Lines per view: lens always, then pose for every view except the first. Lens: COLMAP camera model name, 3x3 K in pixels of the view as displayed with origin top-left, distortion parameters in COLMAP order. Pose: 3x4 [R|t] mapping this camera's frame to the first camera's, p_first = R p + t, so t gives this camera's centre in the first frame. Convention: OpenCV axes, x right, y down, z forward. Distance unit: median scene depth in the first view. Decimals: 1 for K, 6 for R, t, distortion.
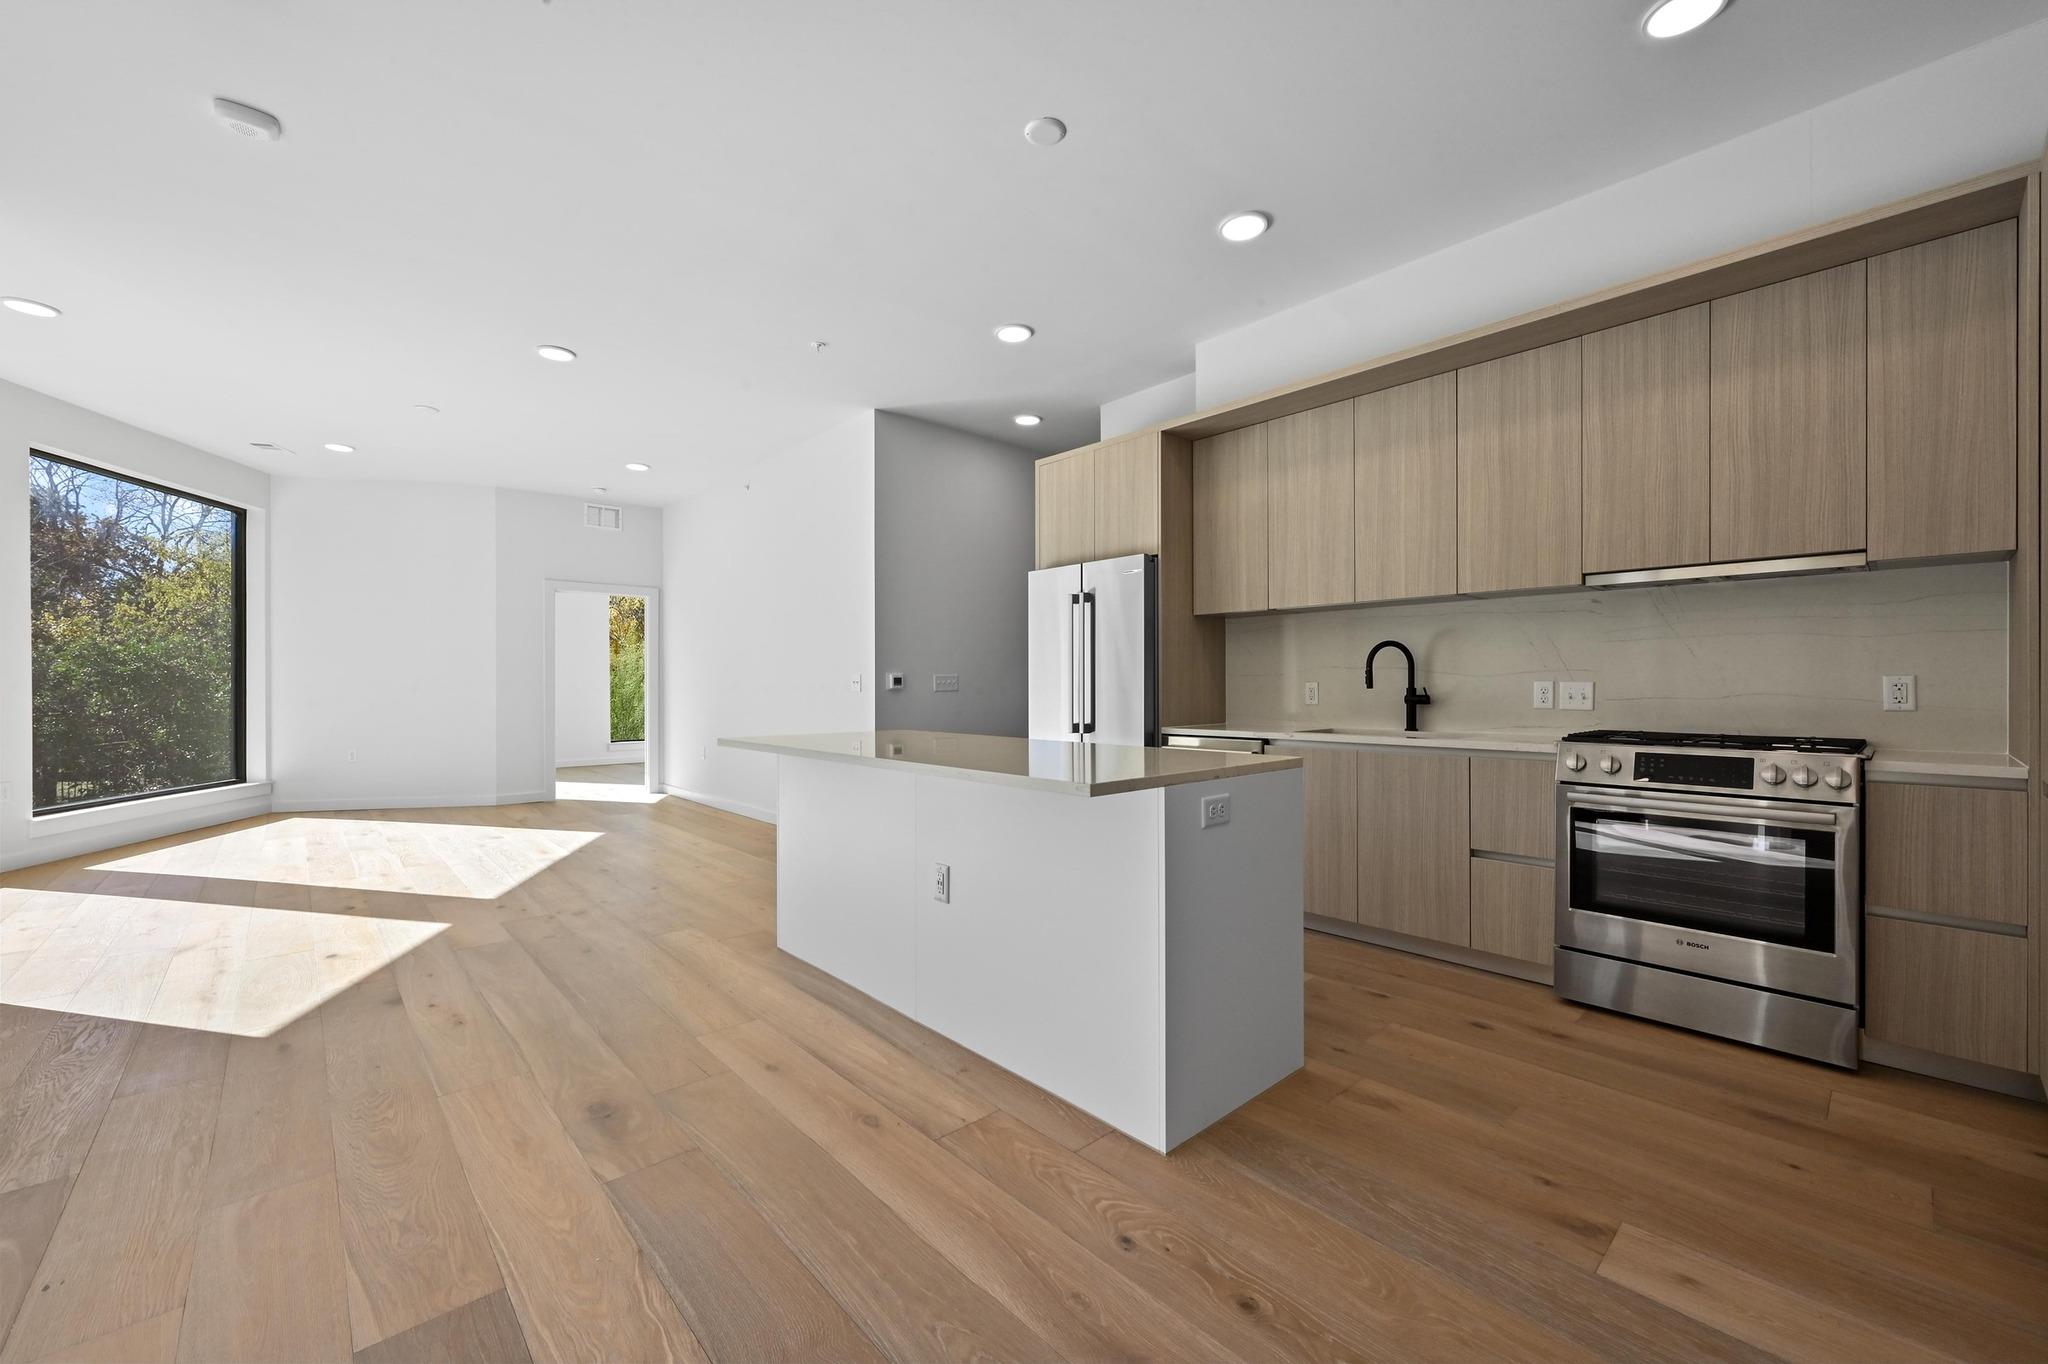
lens RADIAL K [[808.9, 0, 1028.5], [0, 808.9, 685.0], [0, 0, 1]] dist [0.000402, -0.000359]
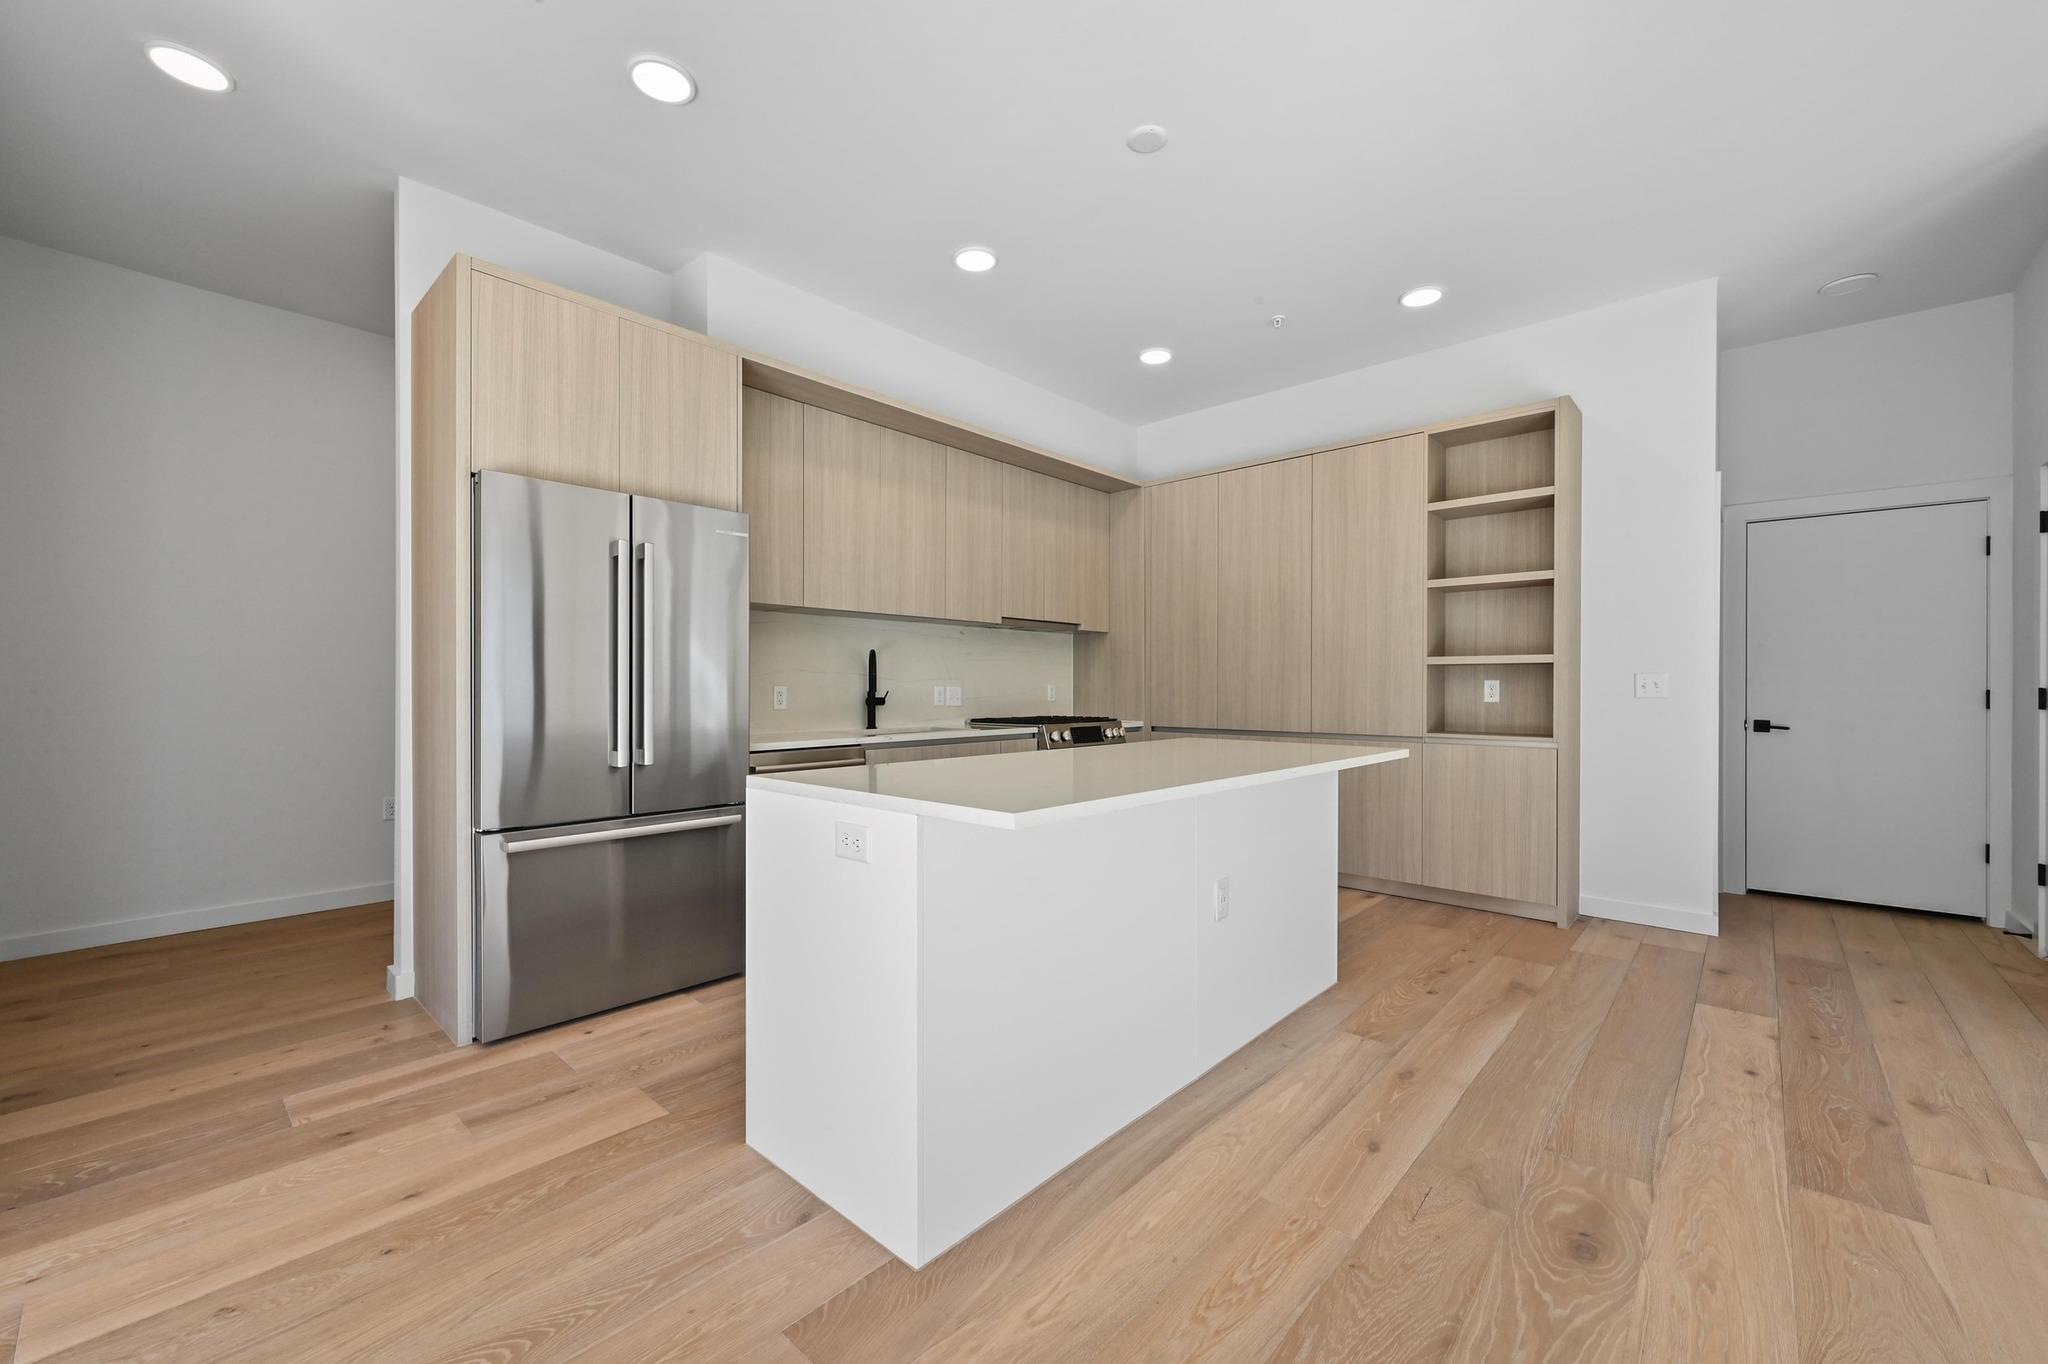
lens RADIAL K [[808.9, 0, 1027.2], [0, 808.9, 690.4], [0, 0, 1]] dist [0.000402, -0.000359]
pose [[-0.093186, 0.000025, 0.995649, -0.973116], [-0.001432, 0.999999, -0.000159, 0.003108], [-0.995648, -0.001441, -0.093186, 1.252491]]
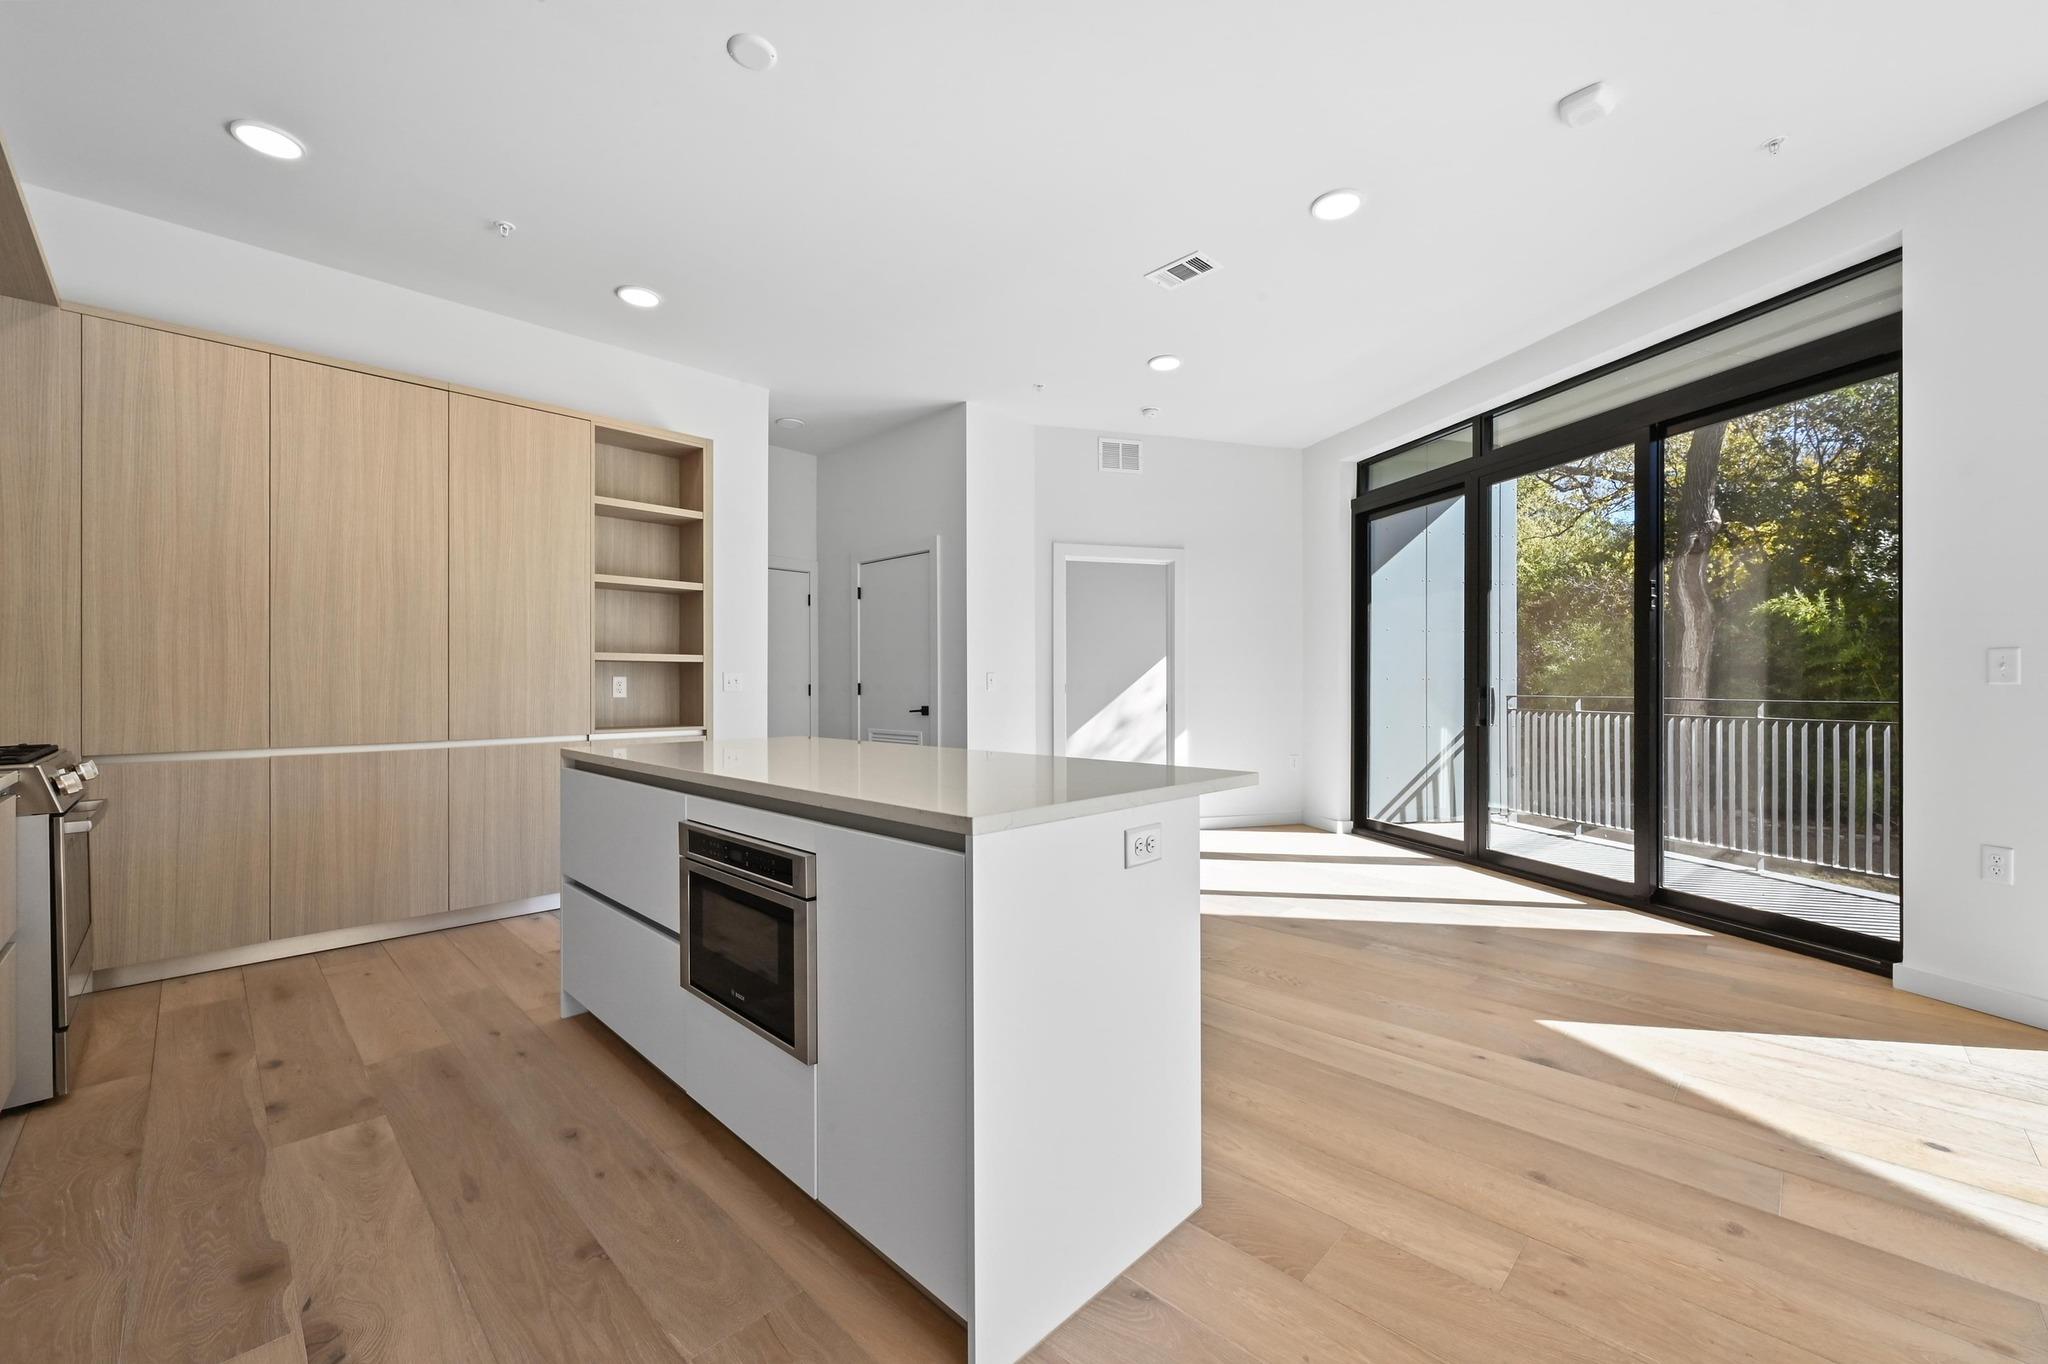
lens RADIAL K [[808.9, 0, 1028.9], [0, 808.9, 684.4], [0, 0, 1]] dist [0.000402, -0.000359]
pose [[-0.998345, 0.005366, -0.057254, -0.226351], [0.005383, 0.999985, -0.000144, 0.002747], [0.057252, -0.000452, -0.998360, 1.904515]]
